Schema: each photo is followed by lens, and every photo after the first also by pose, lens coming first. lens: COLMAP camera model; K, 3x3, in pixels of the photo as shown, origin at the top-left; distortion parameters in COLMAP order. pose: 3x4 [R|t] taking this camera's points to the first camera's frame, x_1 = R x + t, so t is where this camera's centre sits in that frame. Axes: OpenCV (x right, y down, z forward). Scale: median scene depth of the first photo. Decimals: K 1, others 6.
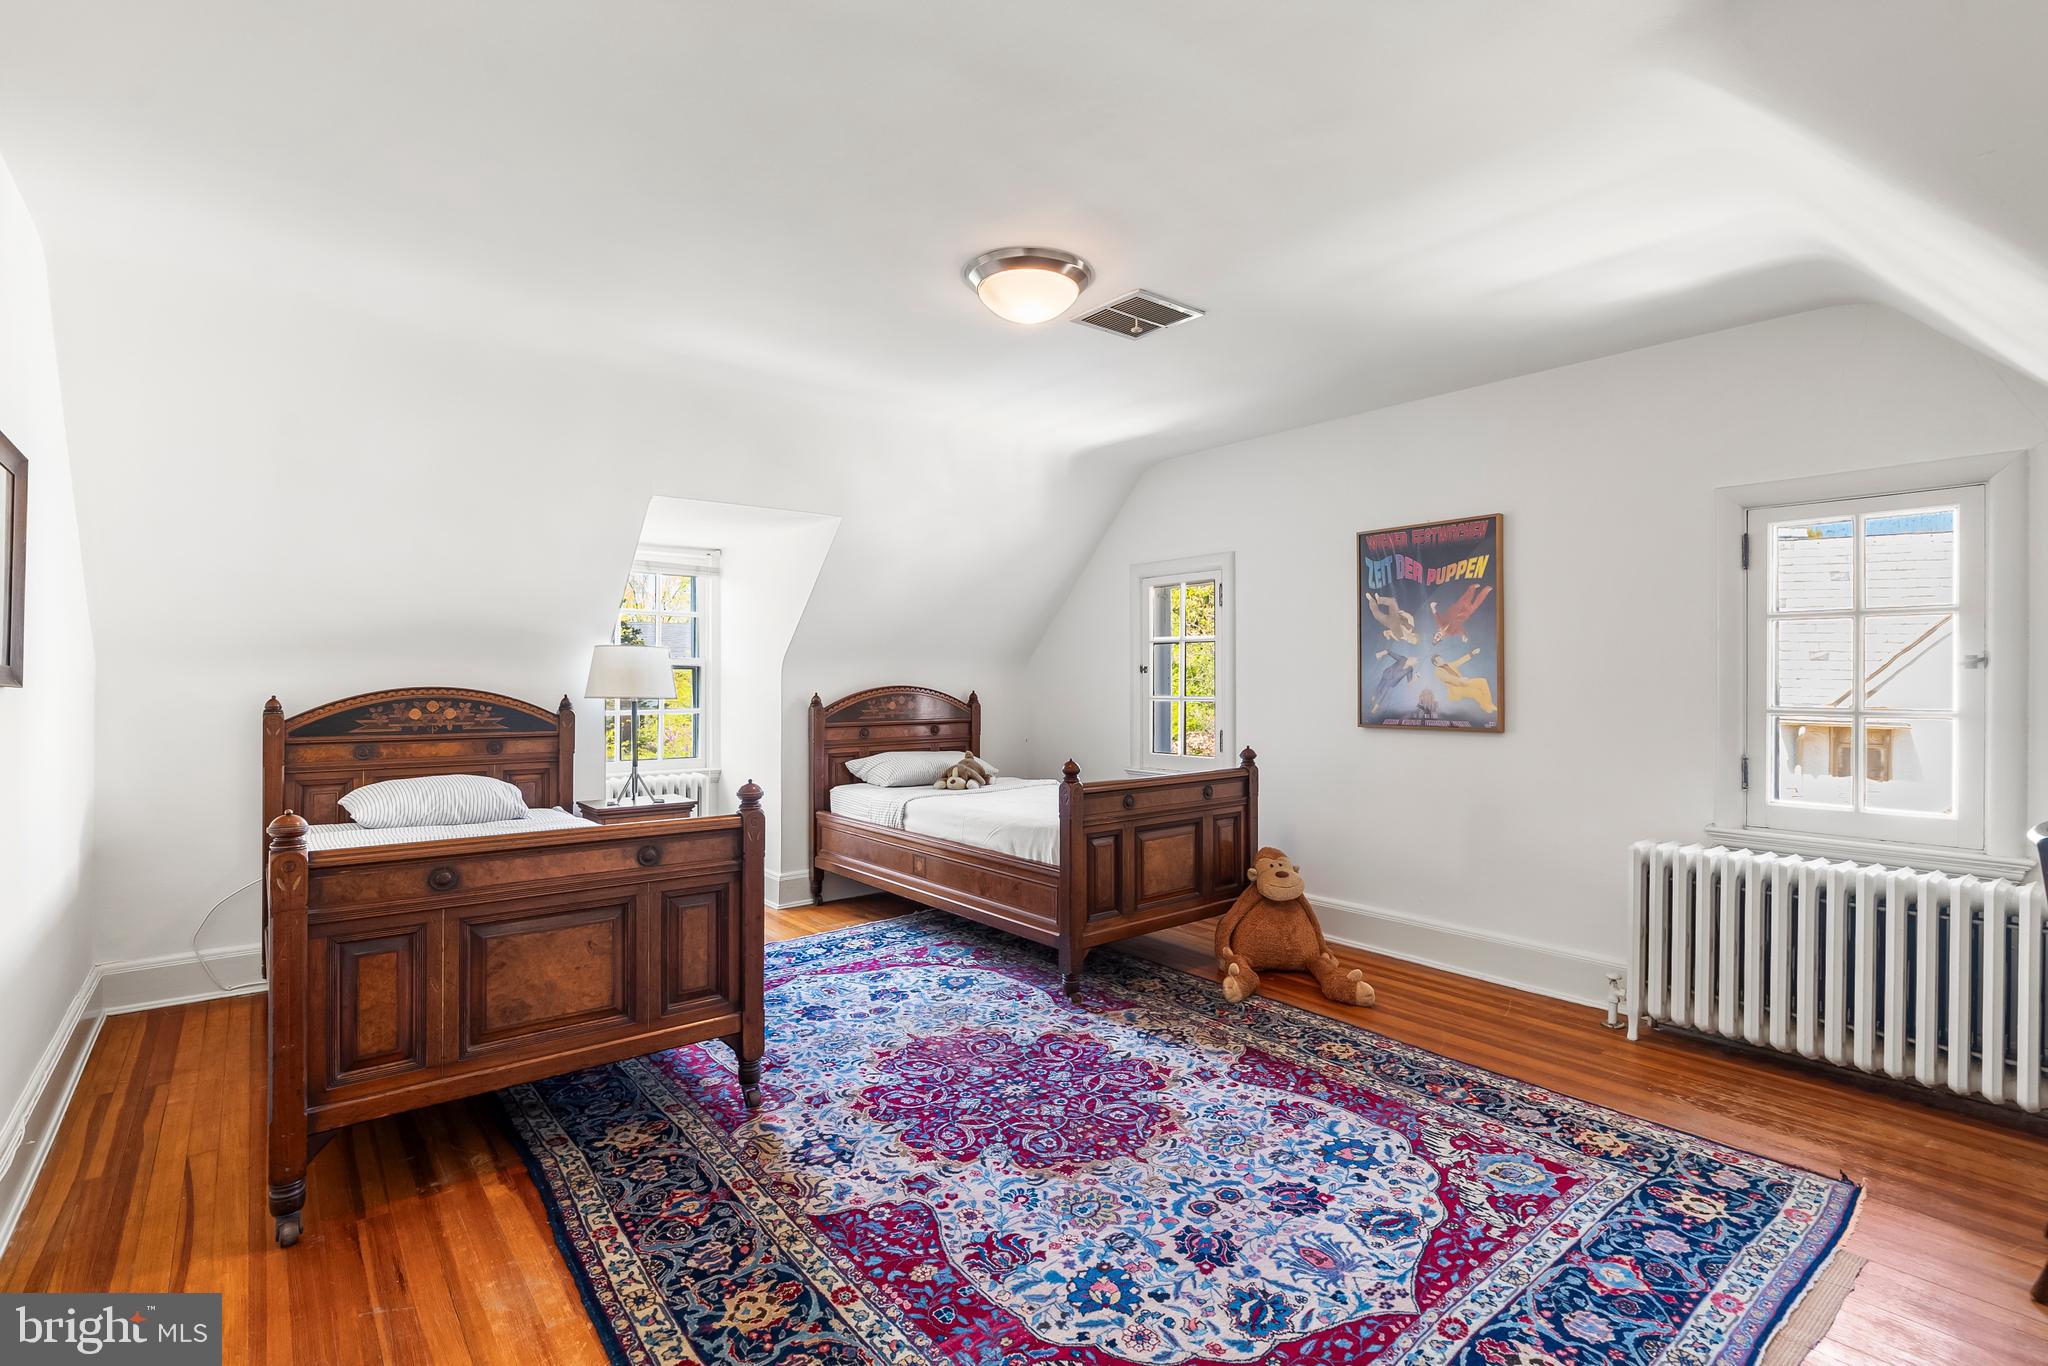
lens RADIAL K [[939.3, 0, 1015.8], [0, 939.3, 683.5], [0, 0, 1]] dist [-0.005363, 0.001375]
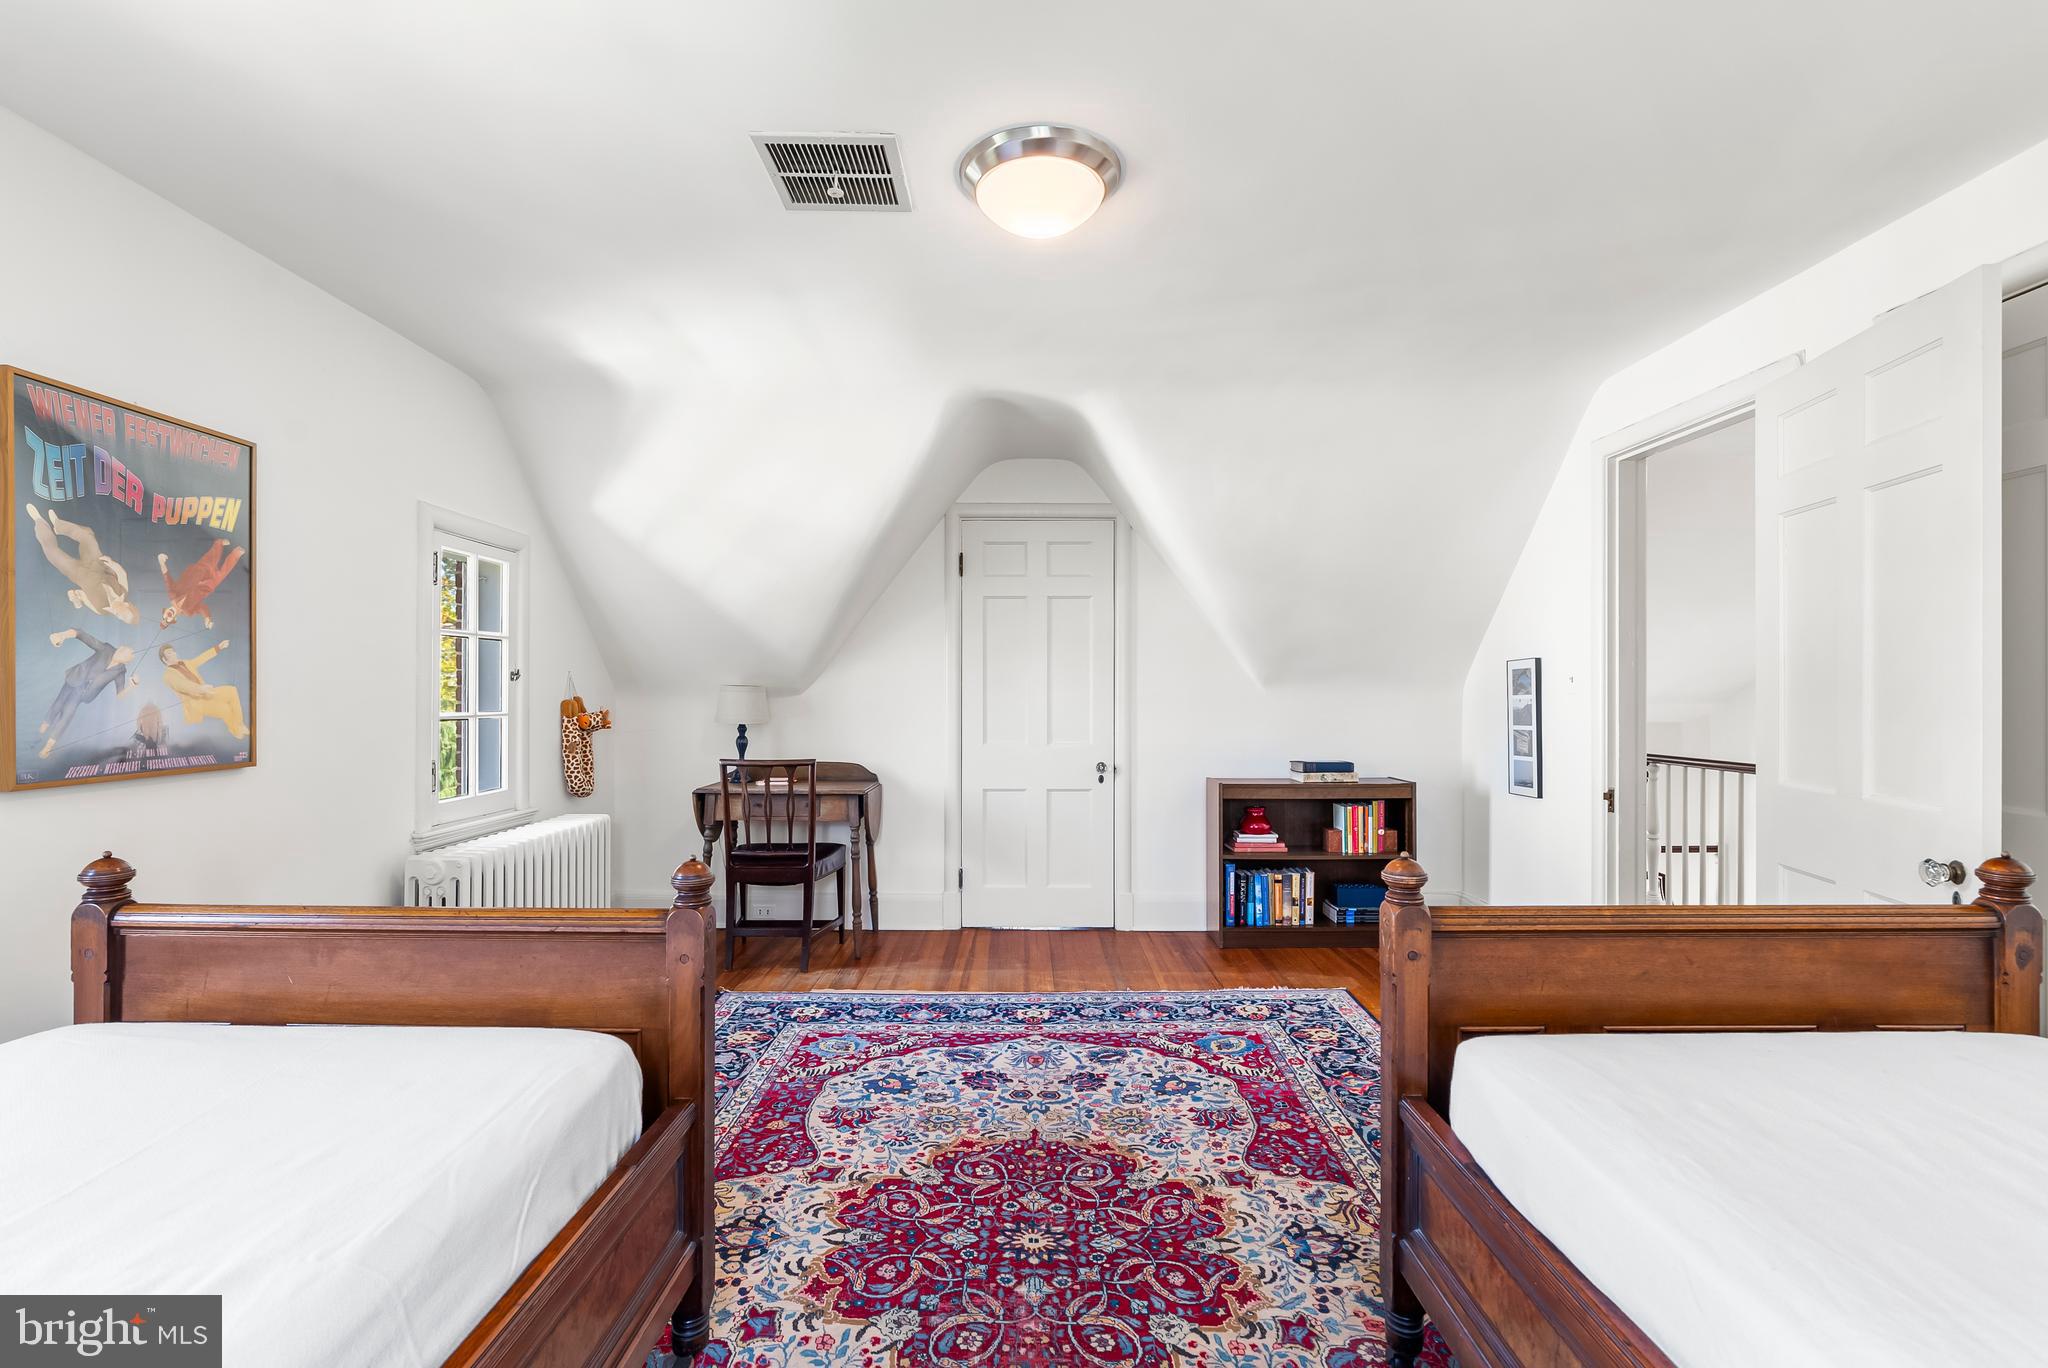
lens RADIAL K [[939.3, 0, 1019.2], [0, 939.3, 687.0], [0, 0, 1]] dist [-0.005363, 0.001375]
pose [[-0.770868, 0.000732, 0.636994, -0.541603], [0.000733, 1.000000, -0.000262, -0.007090], [-0.636994, 0.000265, -0.770868, 1.840214]]
